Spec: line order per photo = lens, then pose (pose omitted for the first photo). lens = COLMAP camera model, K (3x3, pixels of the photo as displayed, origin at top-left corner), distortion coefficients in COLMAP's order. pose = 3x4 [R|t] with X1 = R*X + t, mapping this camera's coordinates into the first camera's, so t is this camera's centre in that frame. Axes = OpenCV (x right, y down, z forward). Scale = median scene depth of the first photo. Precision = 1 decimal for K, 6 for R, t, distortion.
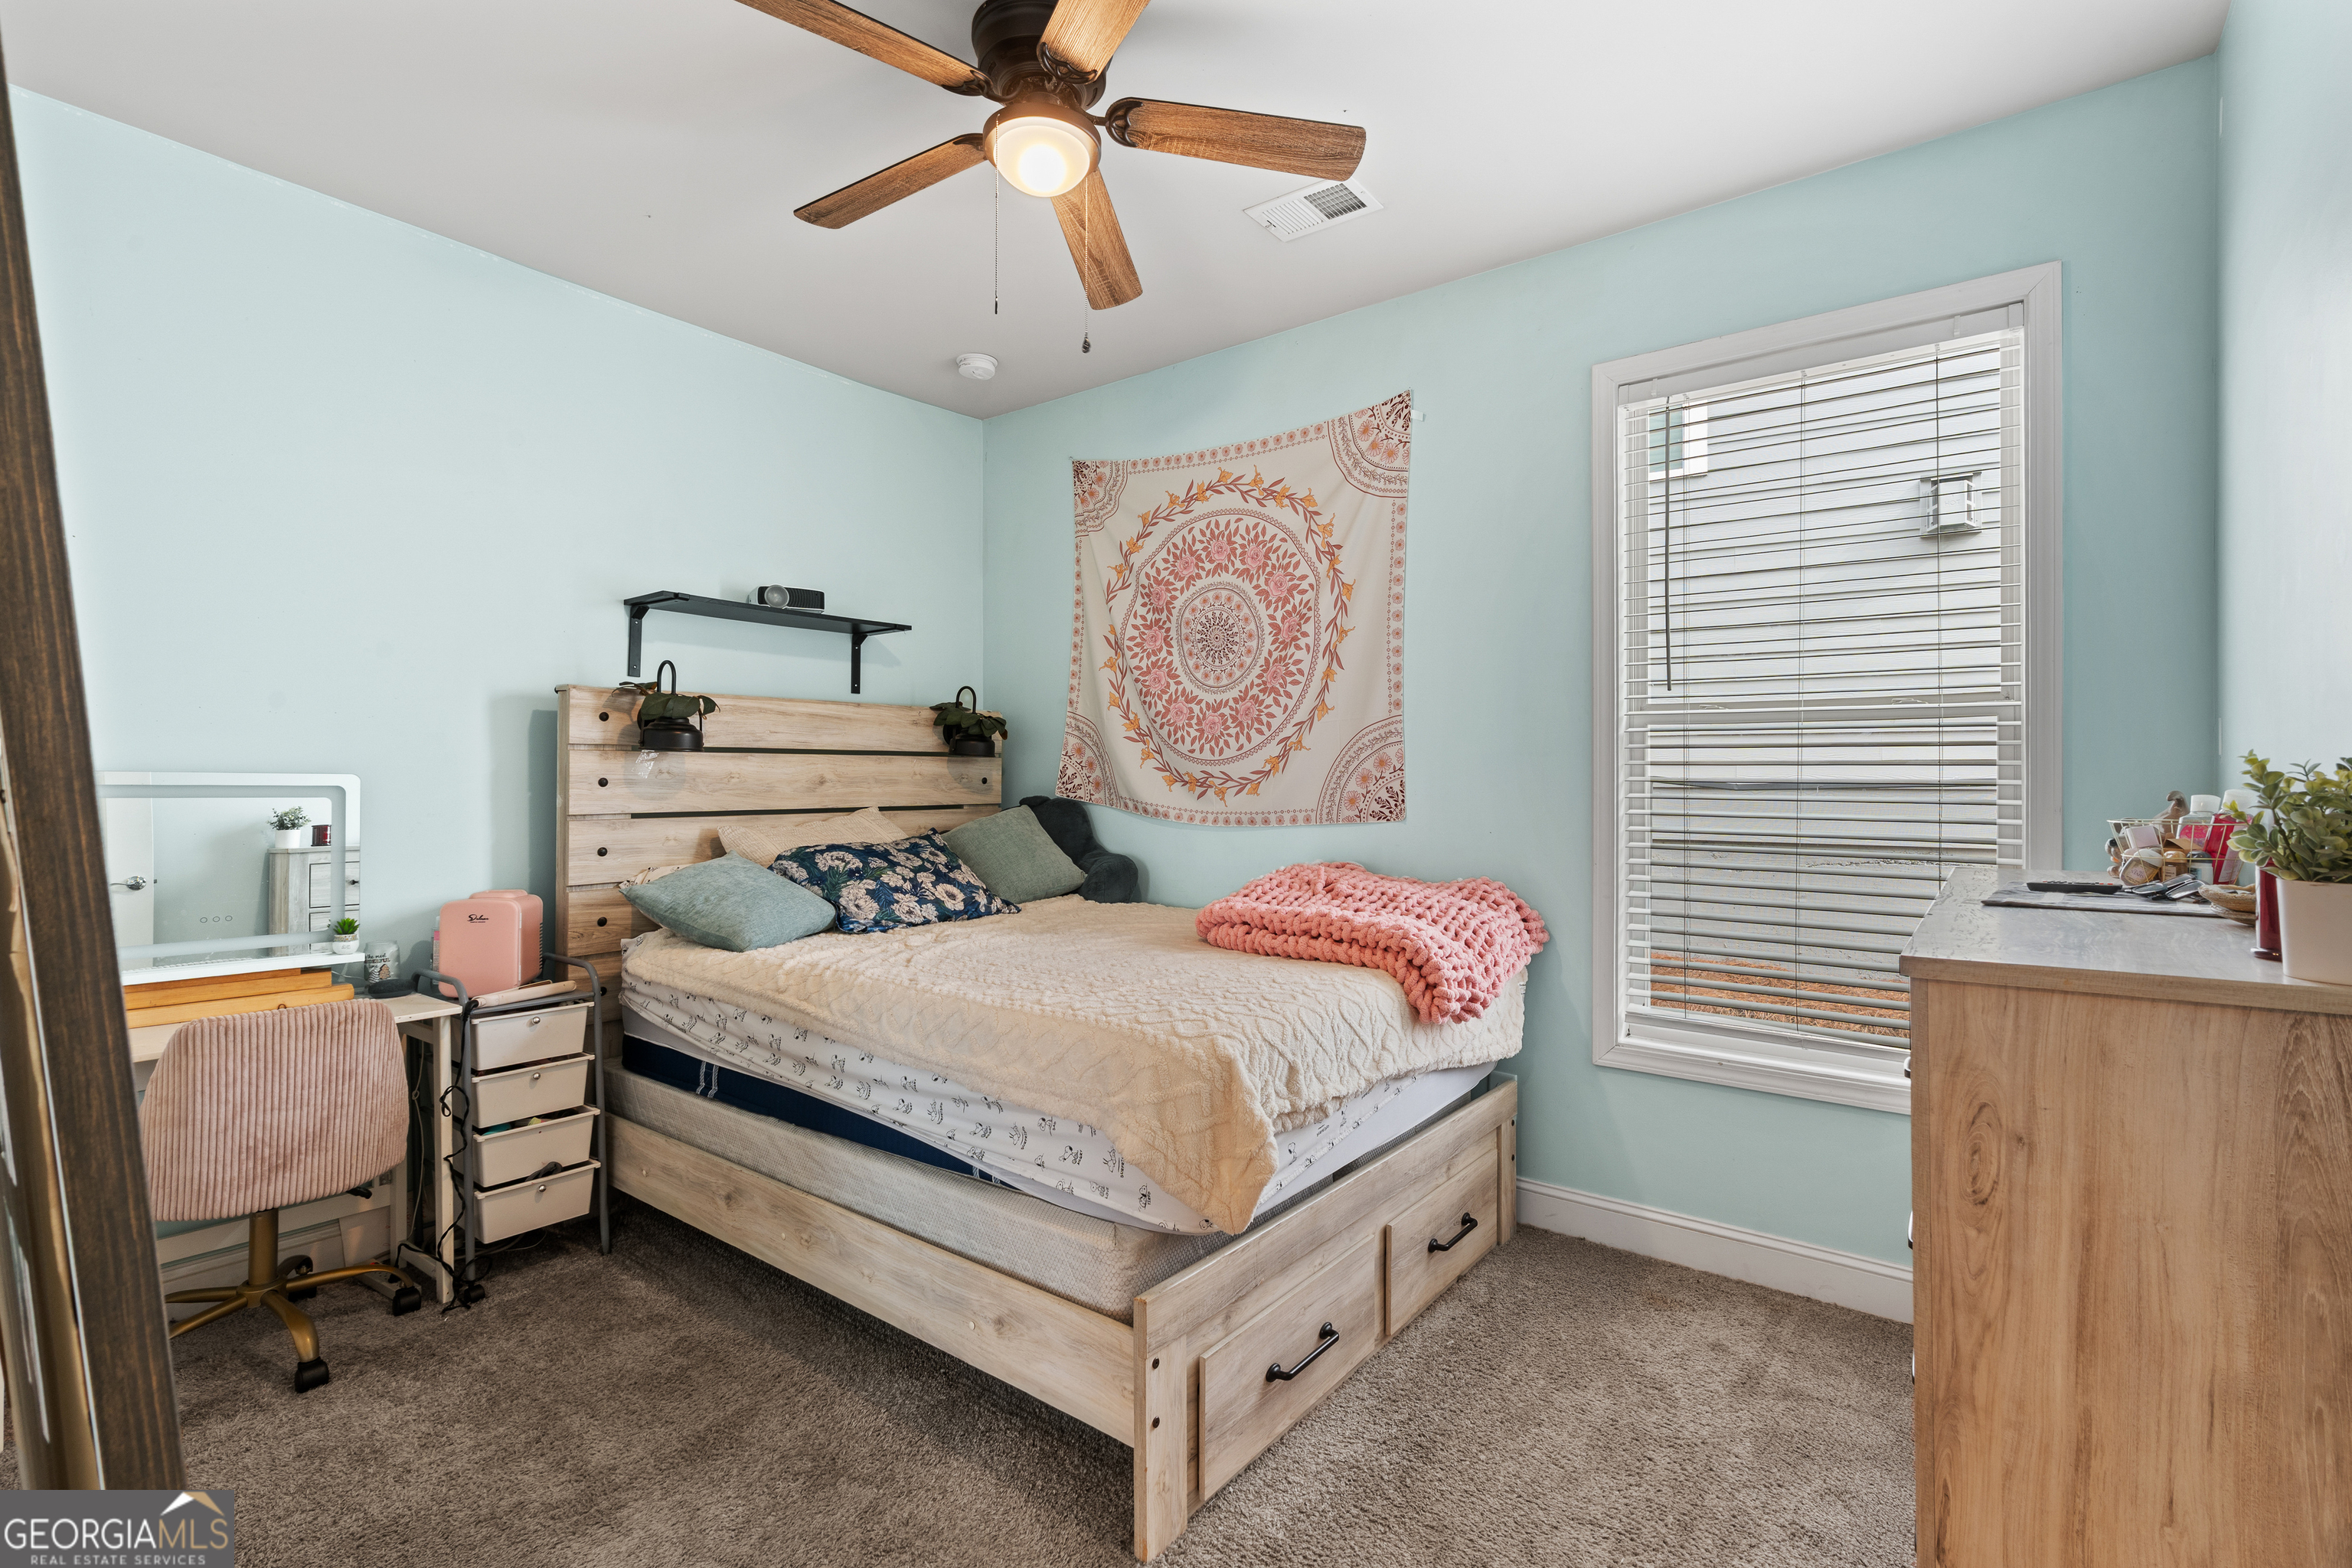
lens RADIAL K [[1071.1, 0, 1164.4], [0, 1071.1, 770.6], [0, 0, 1]] dist [-0.015302, 0.005244]
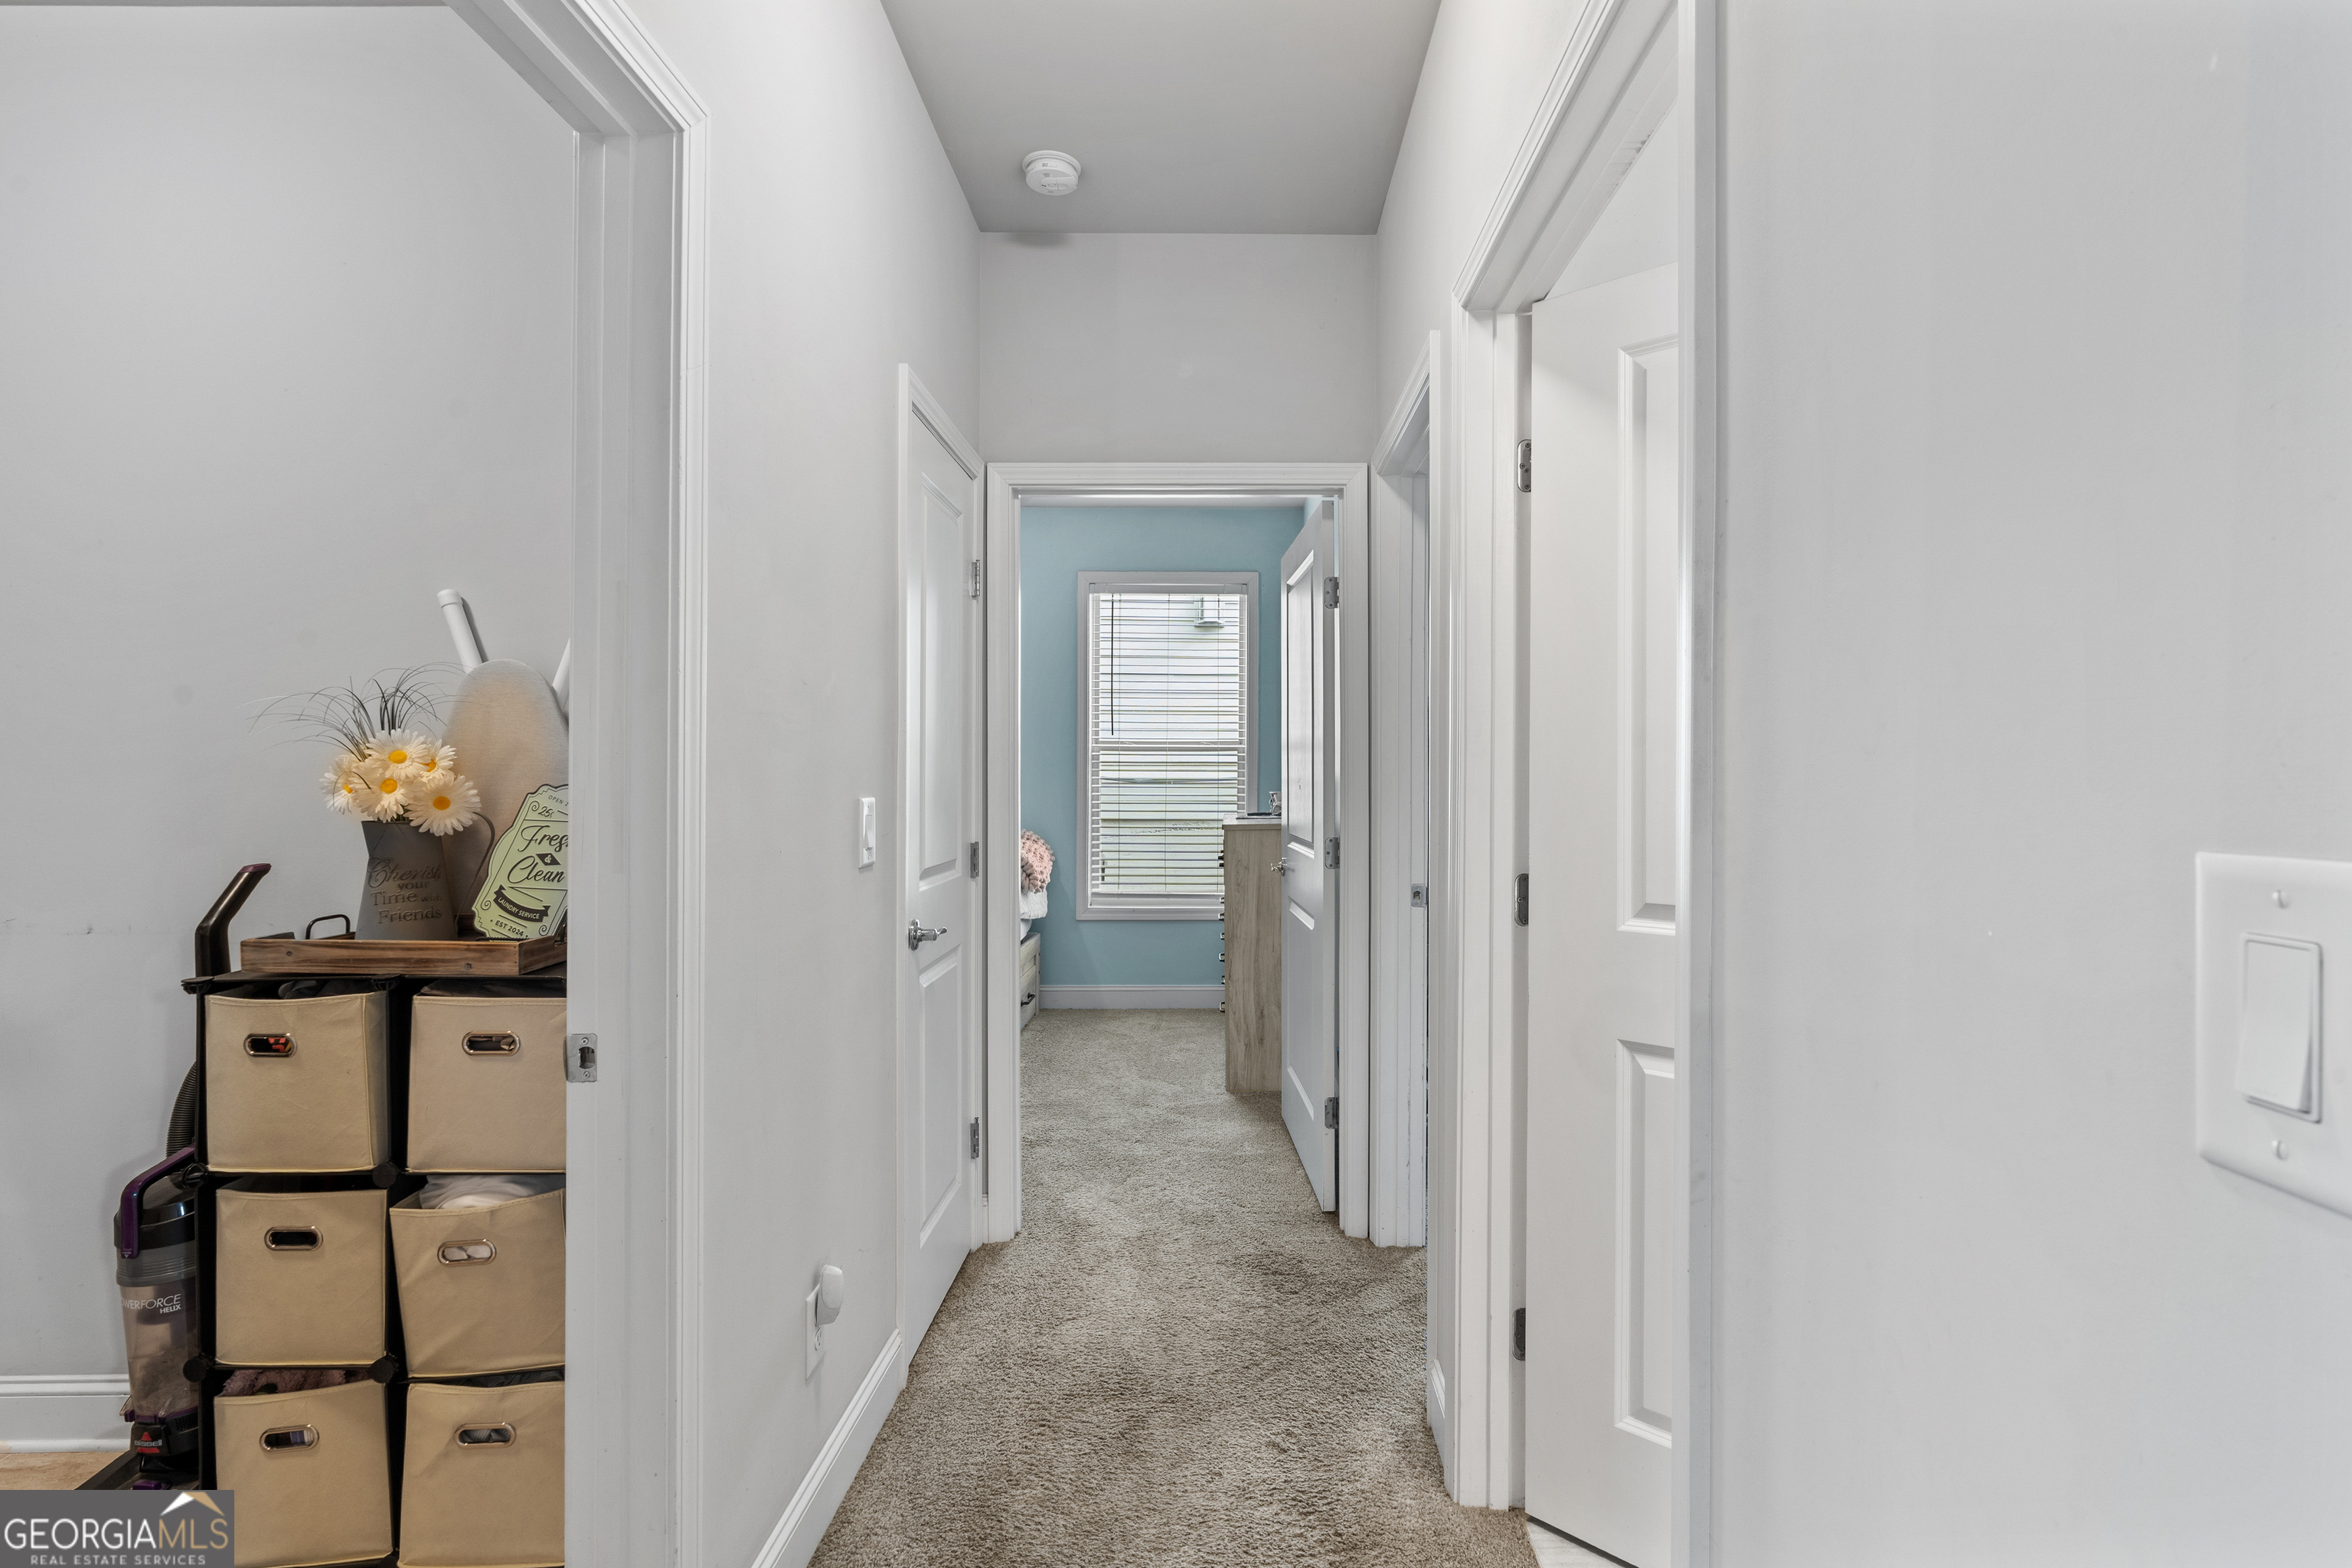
lens RADIAL K [[1071.1, 0, 1181.5], [0, 1071.1, 776.0], [0, 0, 1]] dist [-0.015302, 0.005244]
pose [[0.813427, 0.001272, 0.581666, -0.614015], [-0.001667, 0.999999, 0.000144, 0.003531], [-0.581665, -0.001087, 0.813428, -0.756565]]
